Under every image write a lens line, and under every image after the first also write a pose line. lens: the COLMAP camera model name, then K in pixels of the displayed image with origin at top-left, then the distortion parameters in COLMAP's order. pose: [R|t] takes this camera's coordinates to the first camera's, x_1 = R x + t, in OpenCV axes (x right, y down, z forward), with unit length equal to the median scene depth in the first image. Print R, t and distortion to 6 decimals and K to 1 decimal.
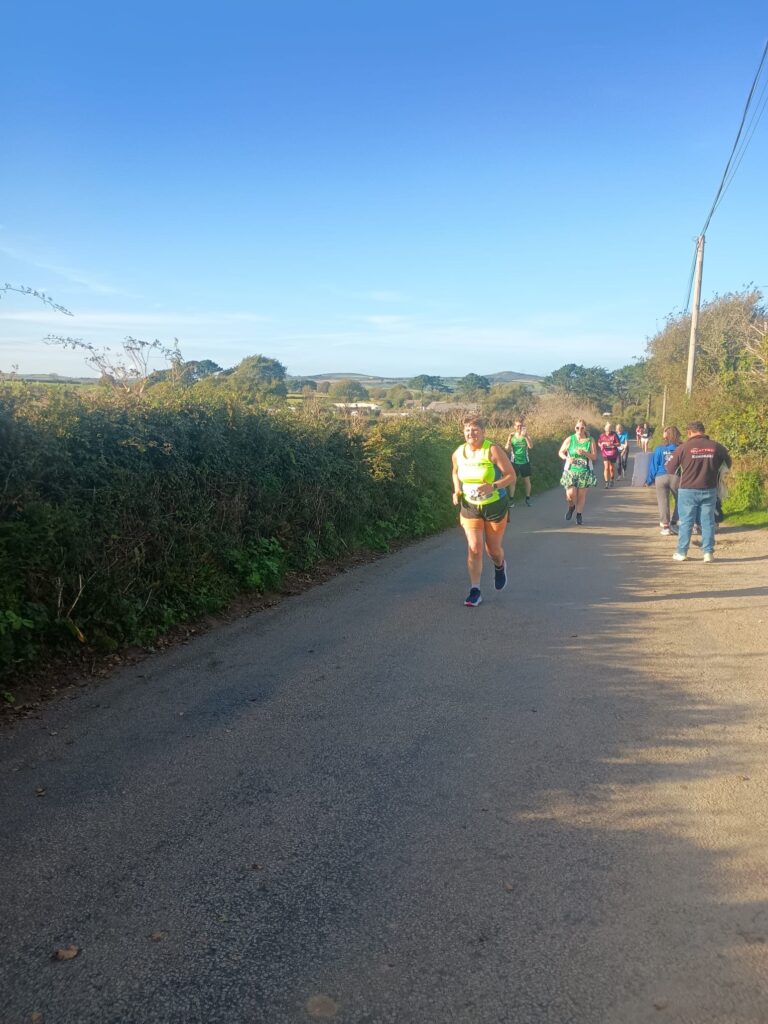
lens RADIAL K [[804.7, 0, 379.7], [0, 804.7, 509.6], [0, 0, 1]] dist [0.067685, -0.080082]
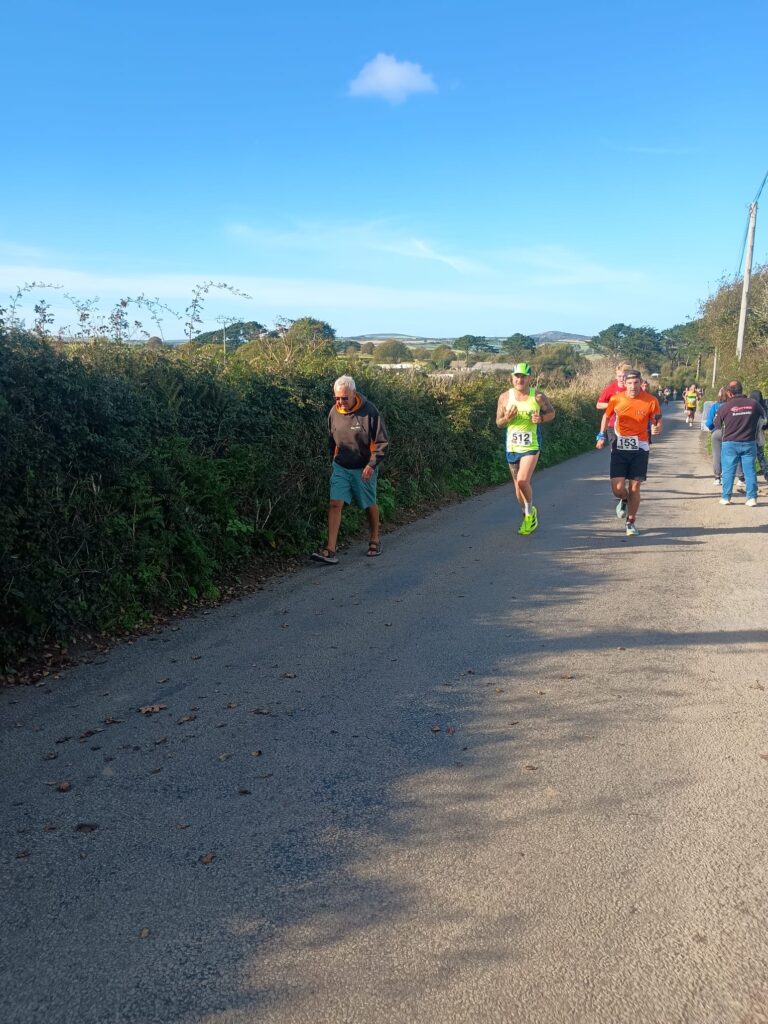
lens RADIAL K [[810.2, 0, 378.5], [0, 810.2, 502.0], [0, 0, 1]] dist [0.061305, -0.072094]
pose [[0.998728, 0.007162, -0.049914, -0.083852], [-0.005290, 0.999281, 0.037541, 0.023788], [0.050147, -0.037229, 0.998048, -0.239899]]
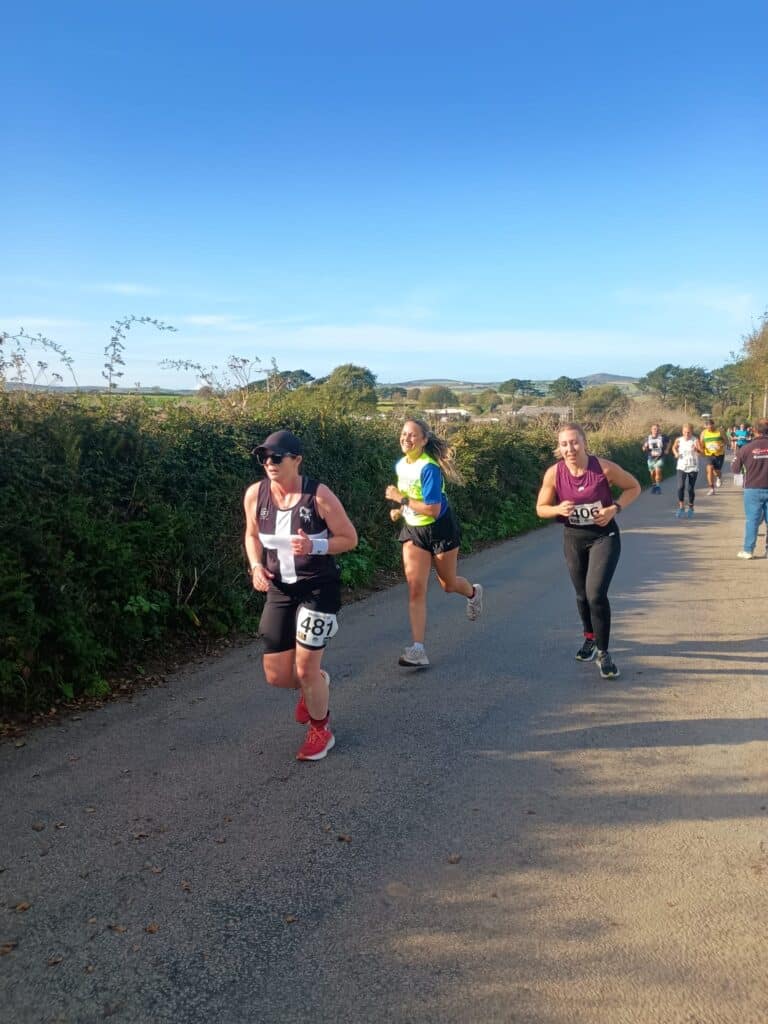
lens RADIAL K [[804.0, 0, 385.4], [0, 804.0, 519.7], [0, 0, 1]] dist [0.053064, -0.068533]
pose [[0.994426, -0.004239, -0.105355, 0.012748], [0.004769, 0.999977, 0.004786, 0.005831], [0.105332, -0.005262, 0.994423, -0.073722]]
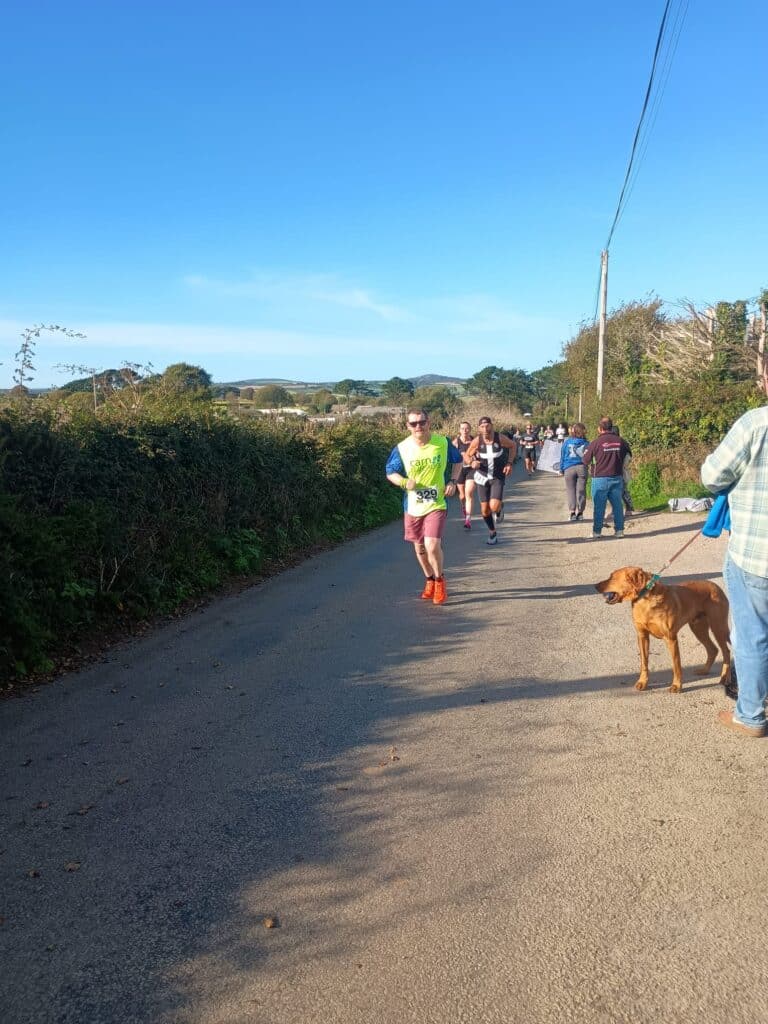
lens RADIAL K [[812.6, 0, 378.0], [0, 812.6, 513.1], [0, 0, 1]] dist [0.052519, -0.059857]
pose [[0.995548, -0.034003, 0.087912, -0.053111], [0.034194, 0.999415, -0.000663, 0.018999], [-0.087838, 0.003666, 0.996128, -0.199013]]
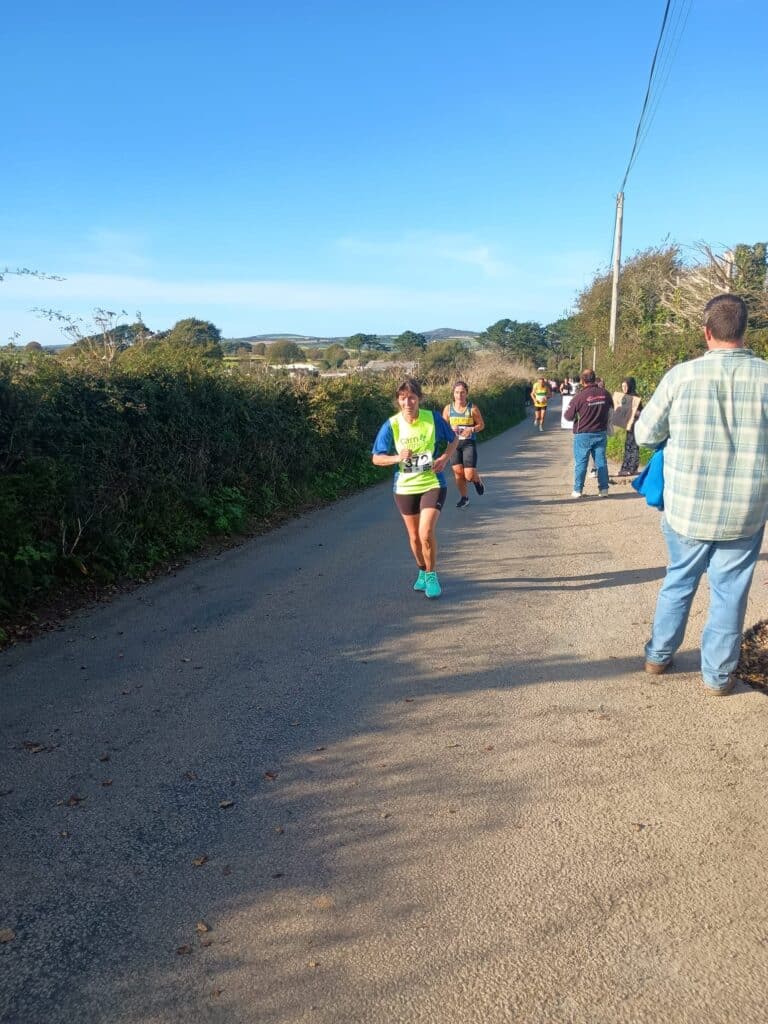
lens RADIAL K [[807.3, 0, 372.1], [0, 807.3, 520.4], [0, 0, 1]] dist [0.050437, -0.055788]
pose [[0.997325, -0.040525, 0.060830, -0.012252], [0.036760, 0.997412, 0.061789, 0.018633], [-0.063177, -0.059387, 0.996234, -0.138086]]
